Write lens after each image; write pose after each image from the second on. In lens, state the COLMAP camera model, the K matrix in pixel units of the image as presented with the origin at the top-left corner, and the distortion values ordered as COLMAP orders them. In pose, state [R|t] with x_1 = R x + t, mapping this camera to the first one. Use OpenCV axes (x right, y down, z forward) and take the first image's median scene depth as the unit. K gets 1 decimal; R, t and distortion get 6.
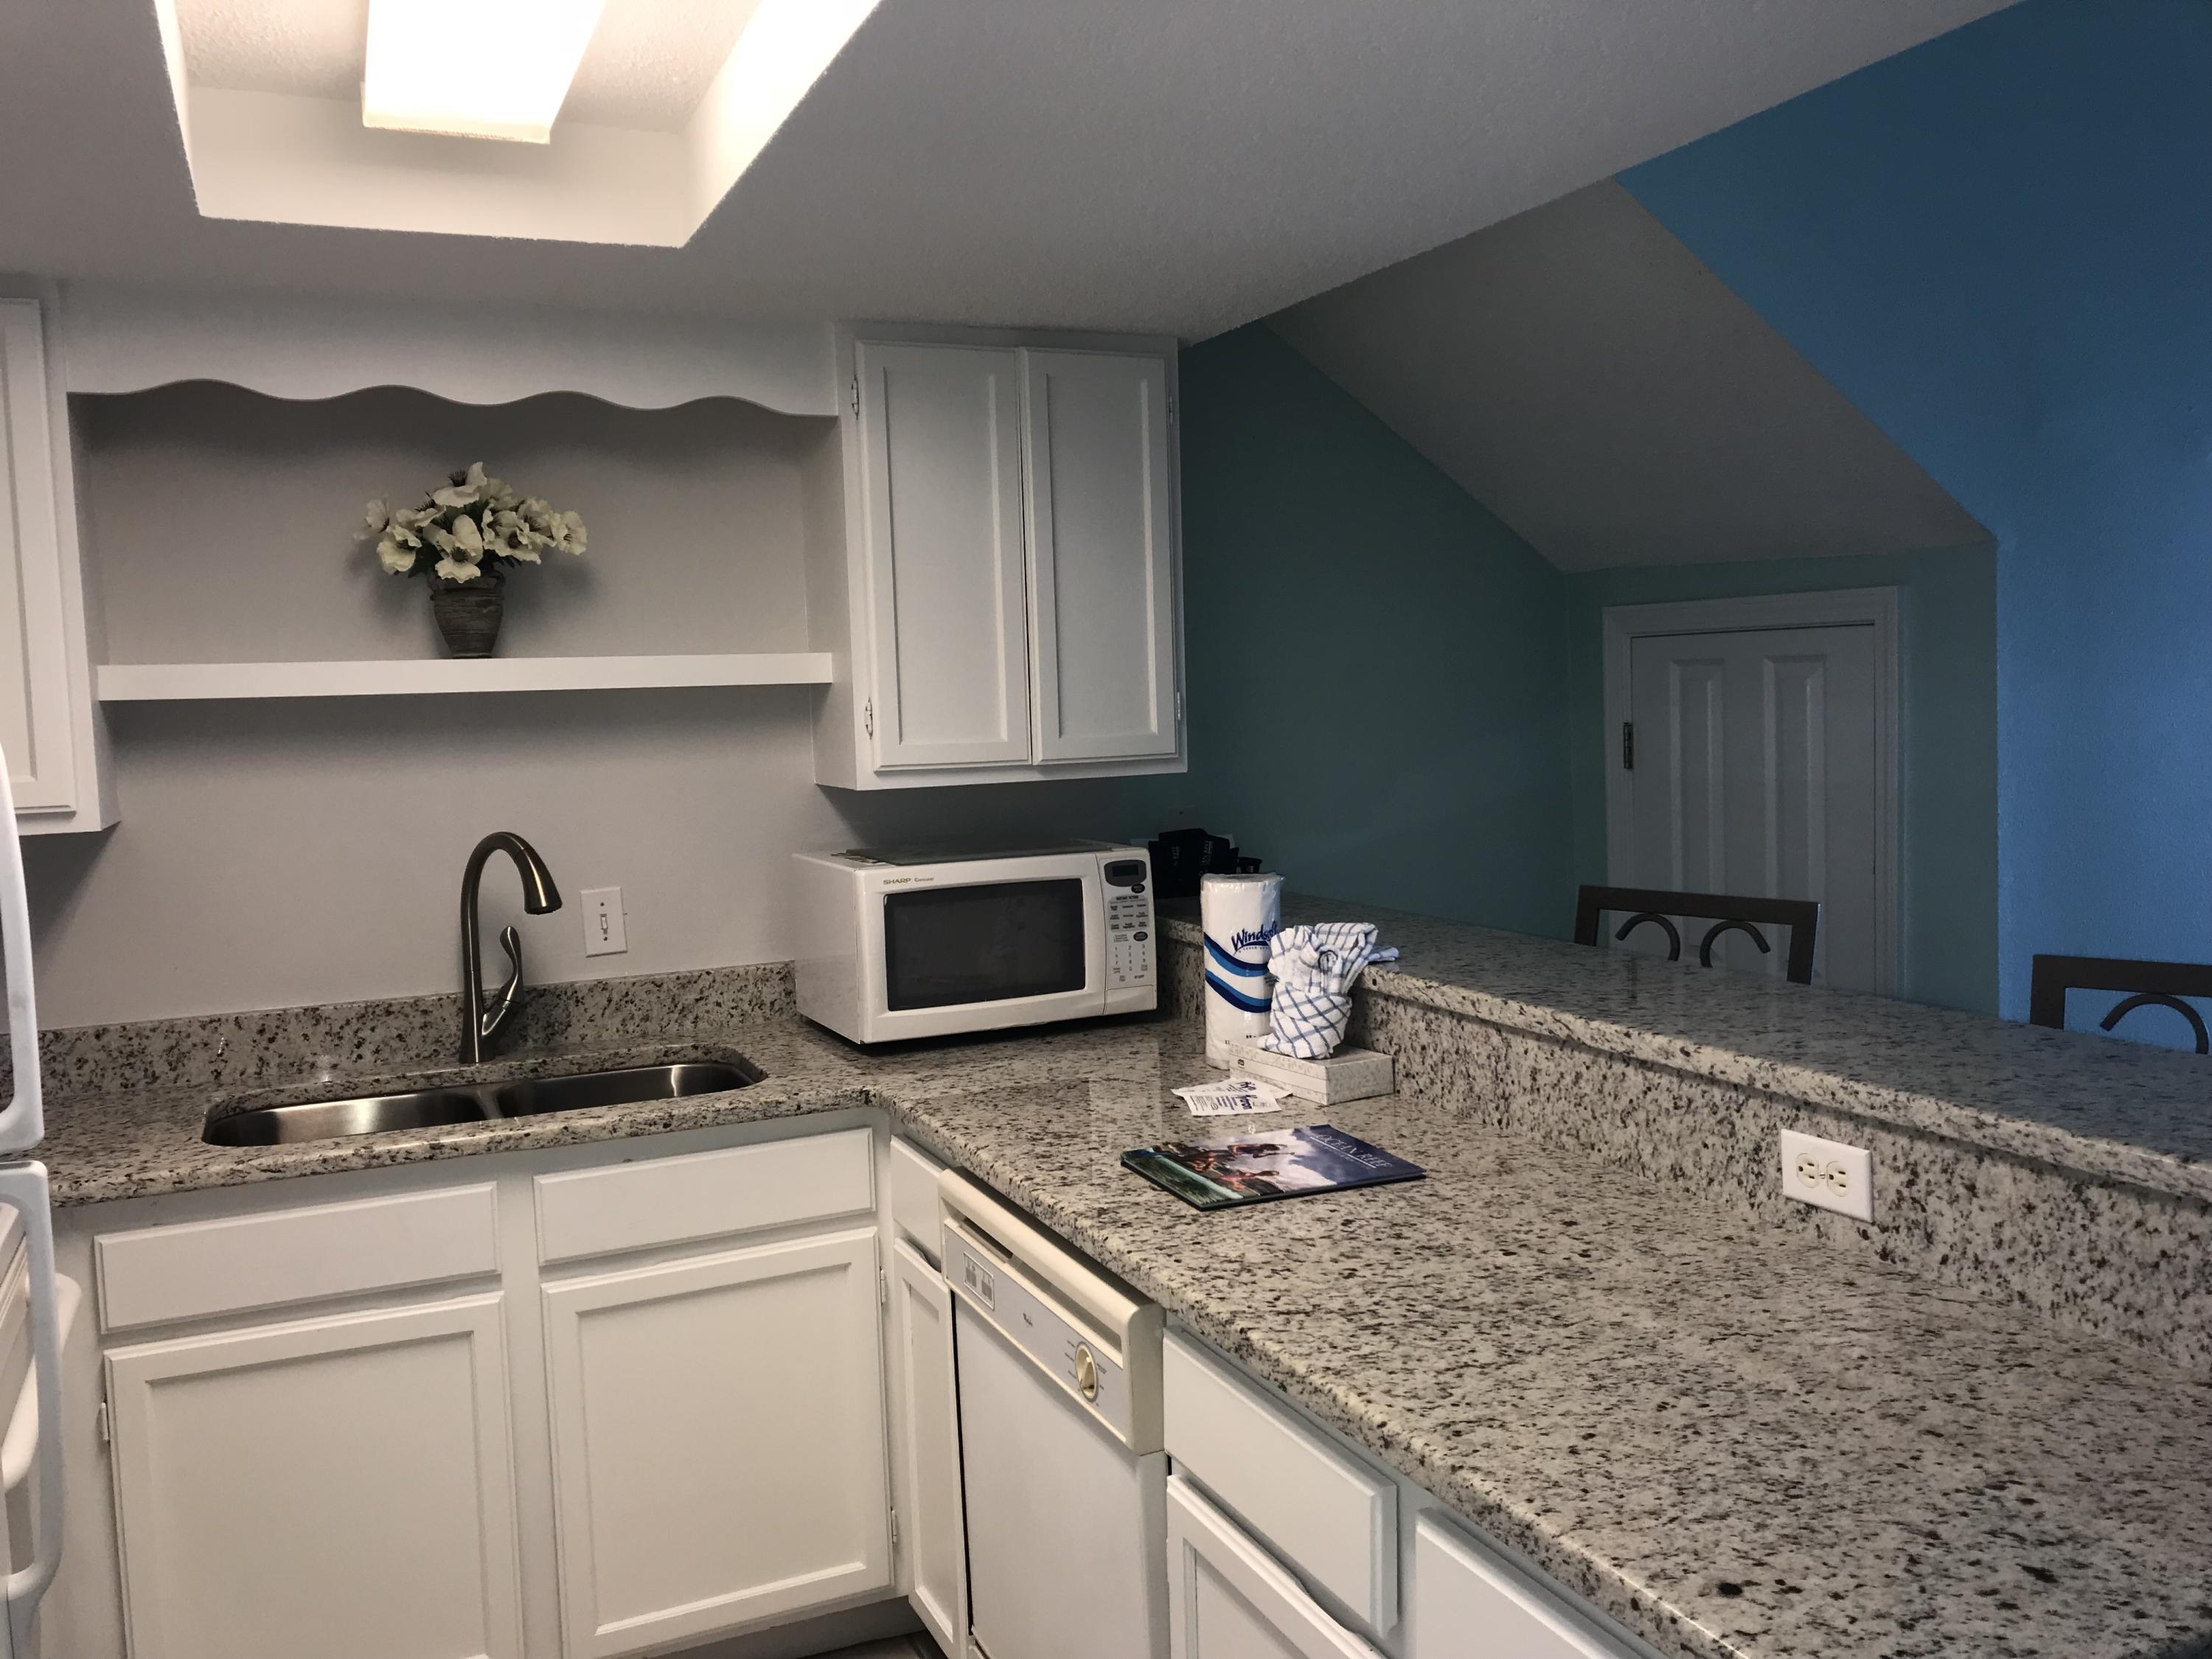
lens RADIAL K [[1817.1, 0, 1063.1], [0, 1817.1, 813.1], [0, 0, 1]] dist [0.069051, -0.085642]
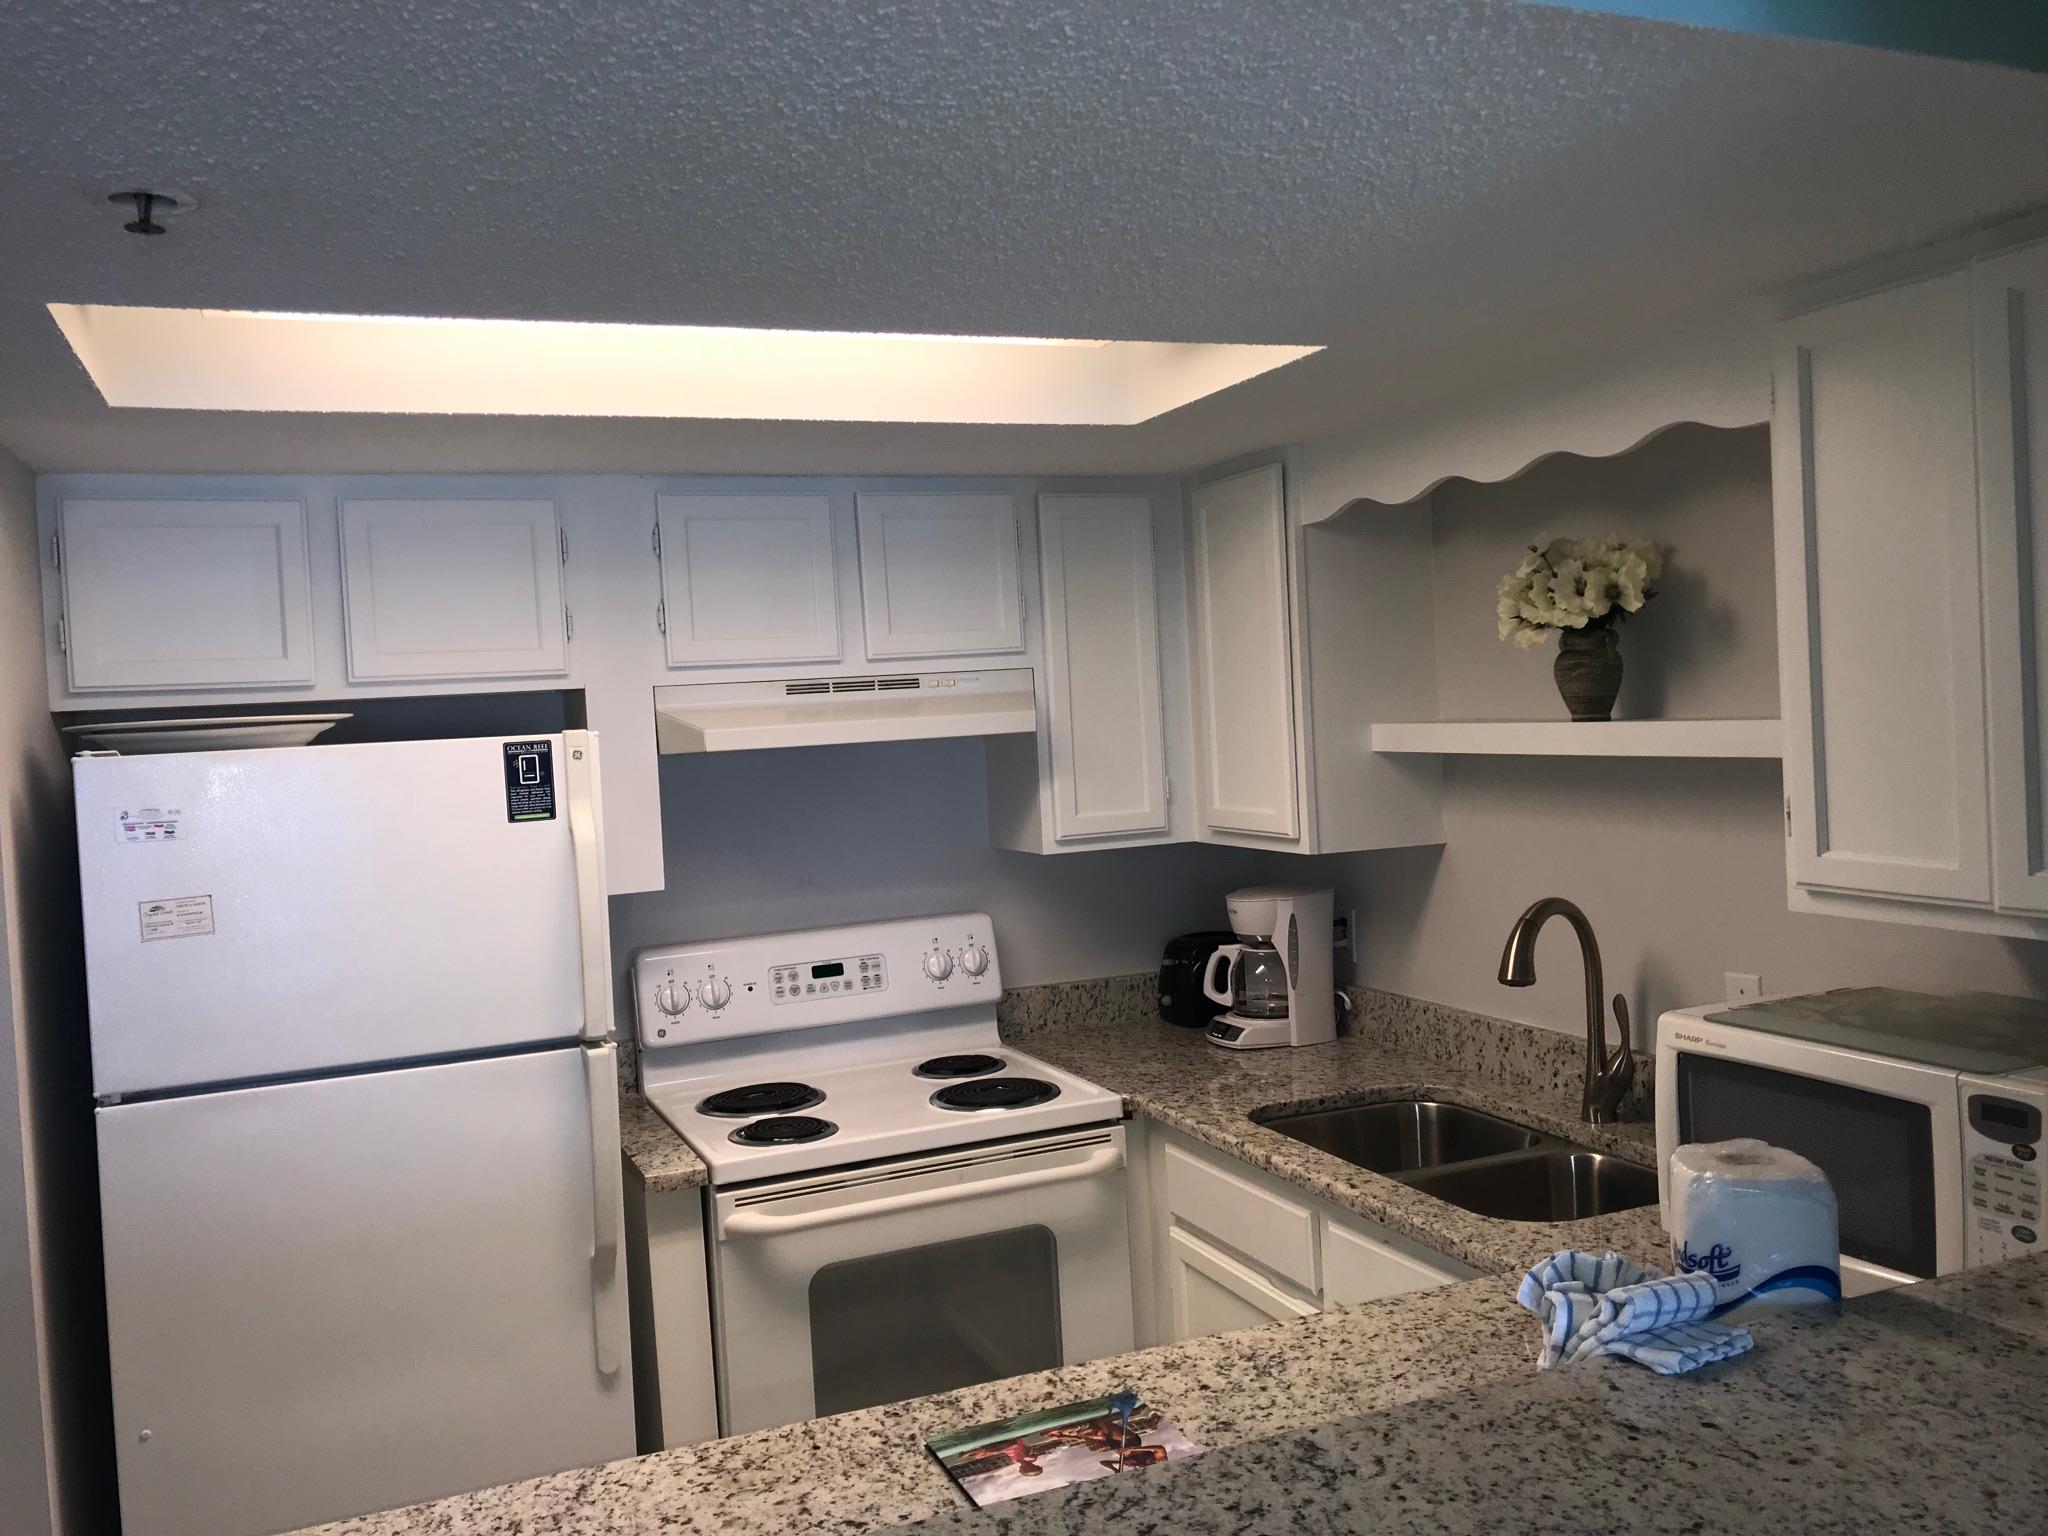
lens RADIAL K [[1682.4, 0, 1020.8], [0, 1682.4, 728.0], [0, 0, 1]] dist [0.069051, -0.085642]
pose [[-0.006685, 0.048682, -0.998792, 0.619568], [-0.013401, 0.998720, 0.048769, -0.124335], [0.999888, 0.013711, -0.006024, 0.717861]]
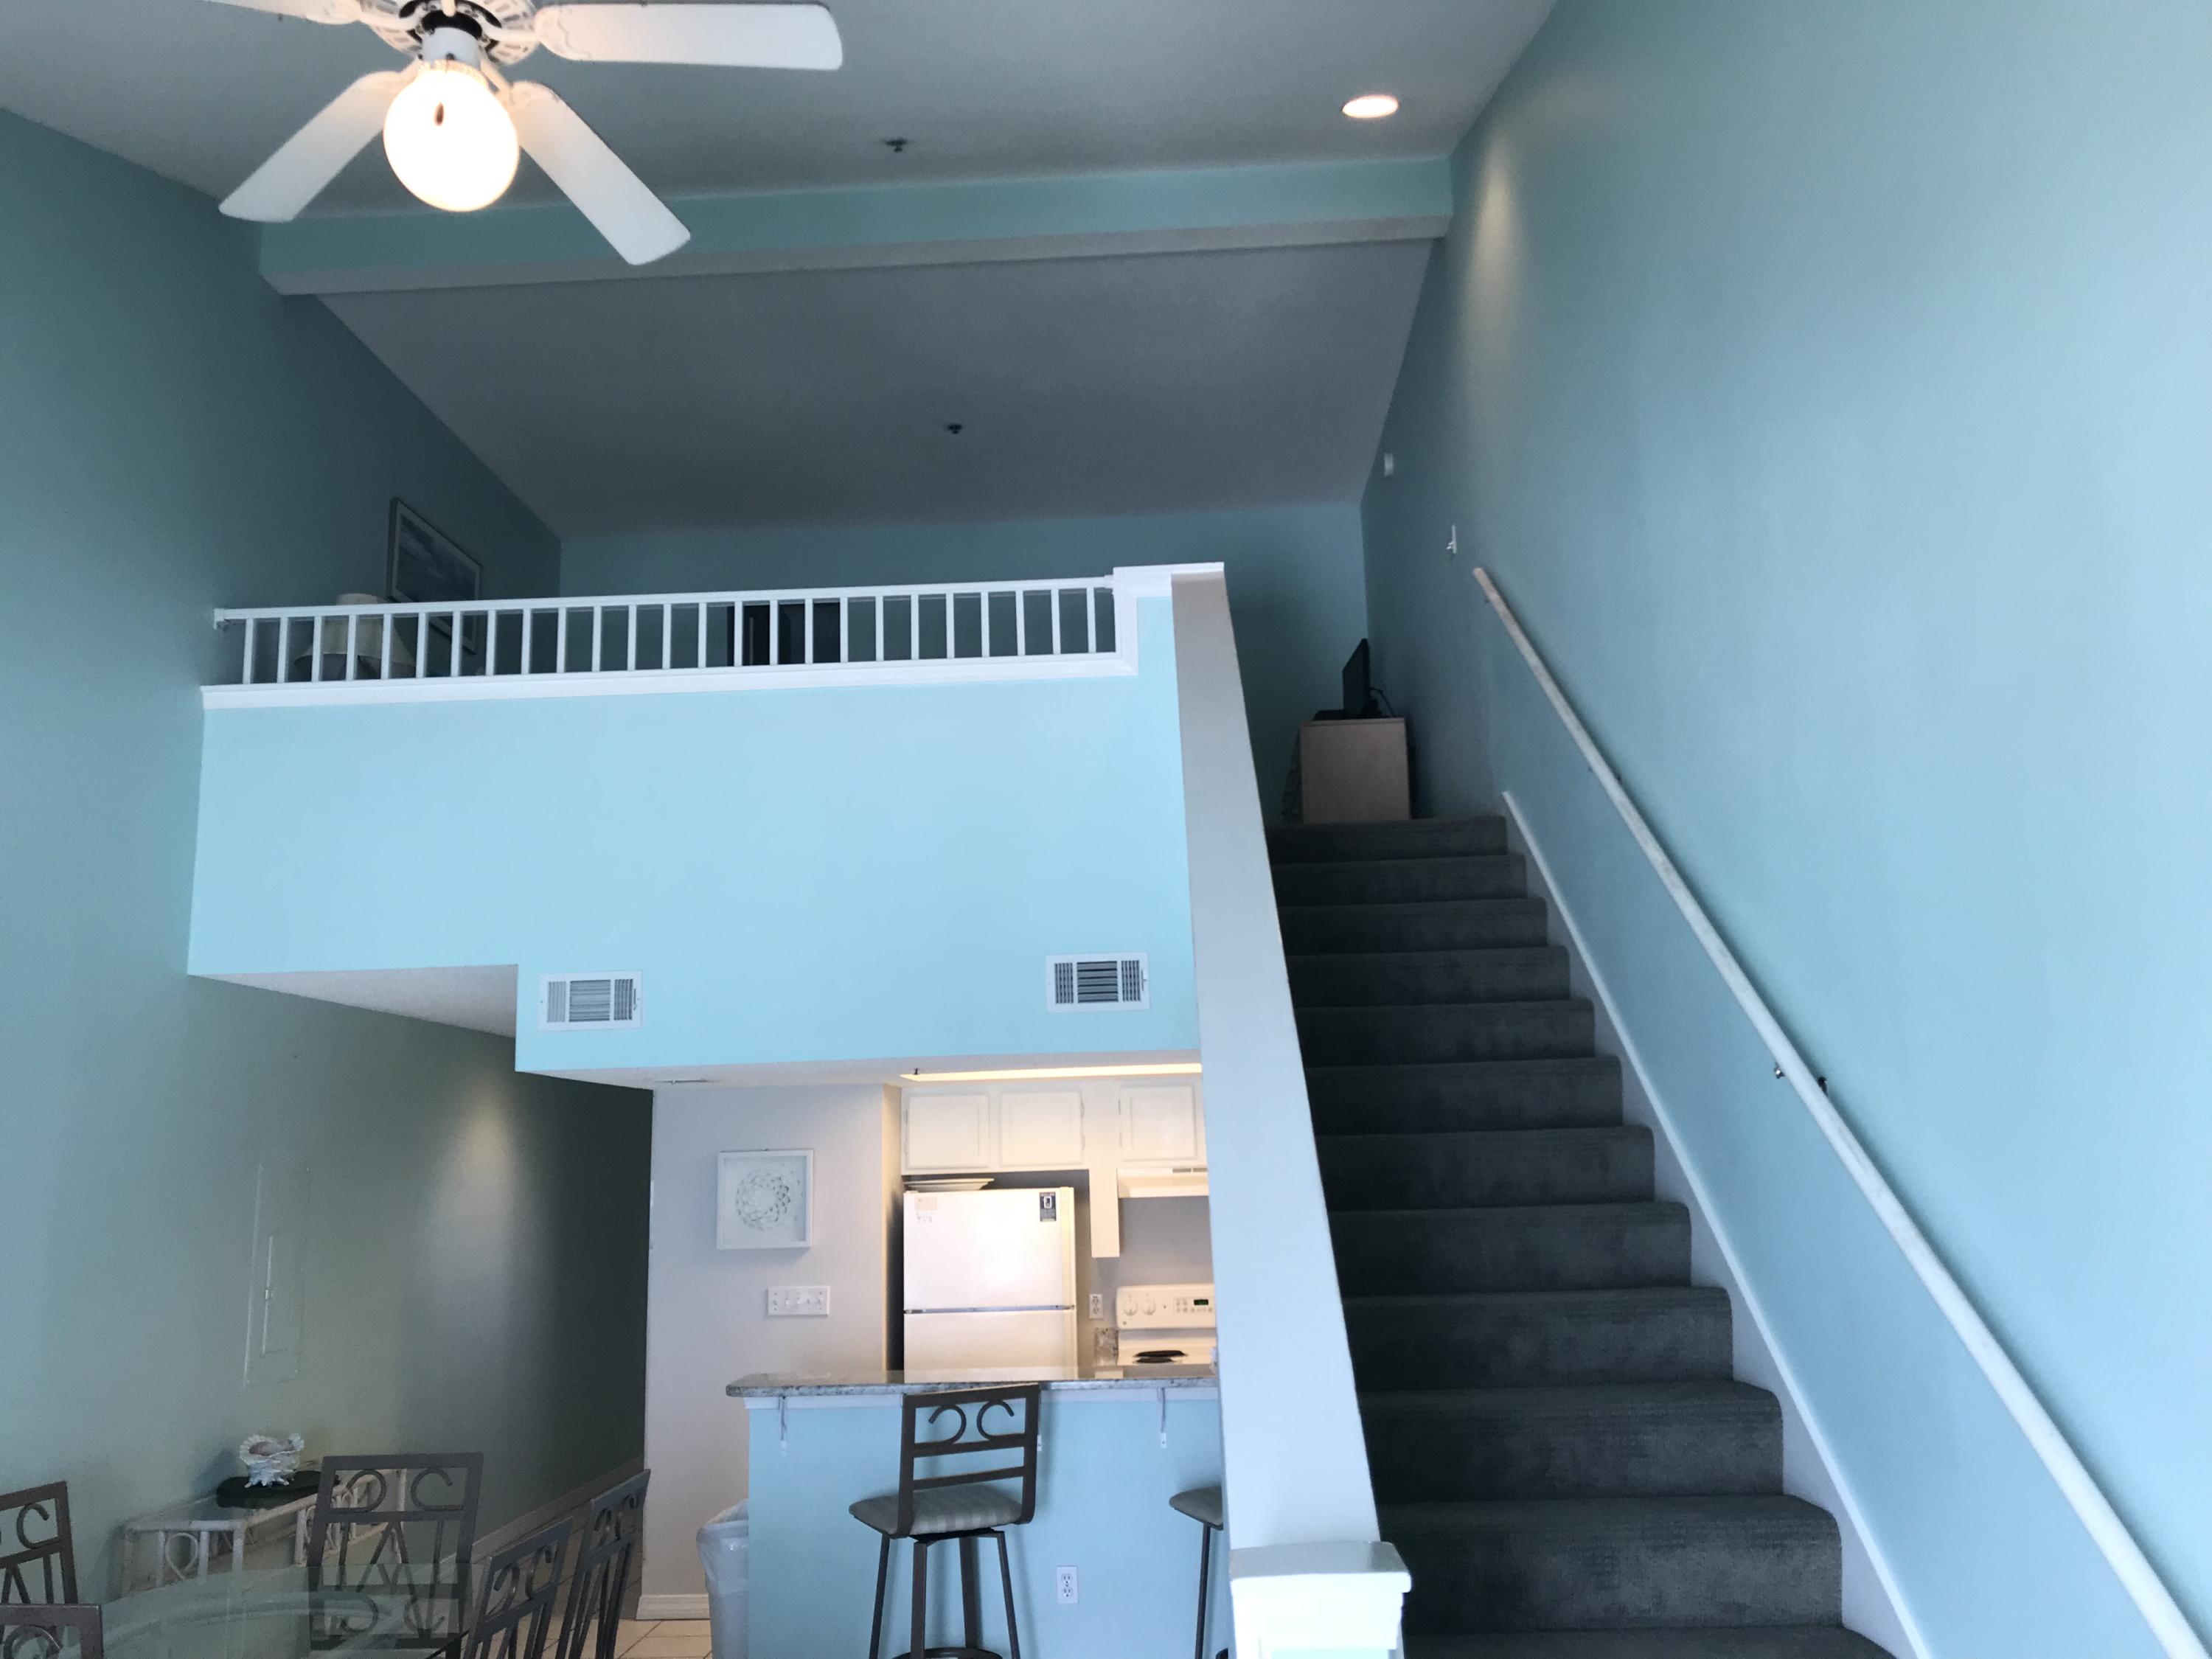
lens RADIAL K [[1817.1, 0, 1114.0], [0, 1817.1, 844.4], [0, 0, 1]] dist [0.069051, -0.085642]
pose [[-0.419505, -0.118790, -0.899947, 2.109395], [-0.015386, 0.992189, -0.123794, -0.242783], [0.907623, -0.038086, -0.418056, 1.655587]]
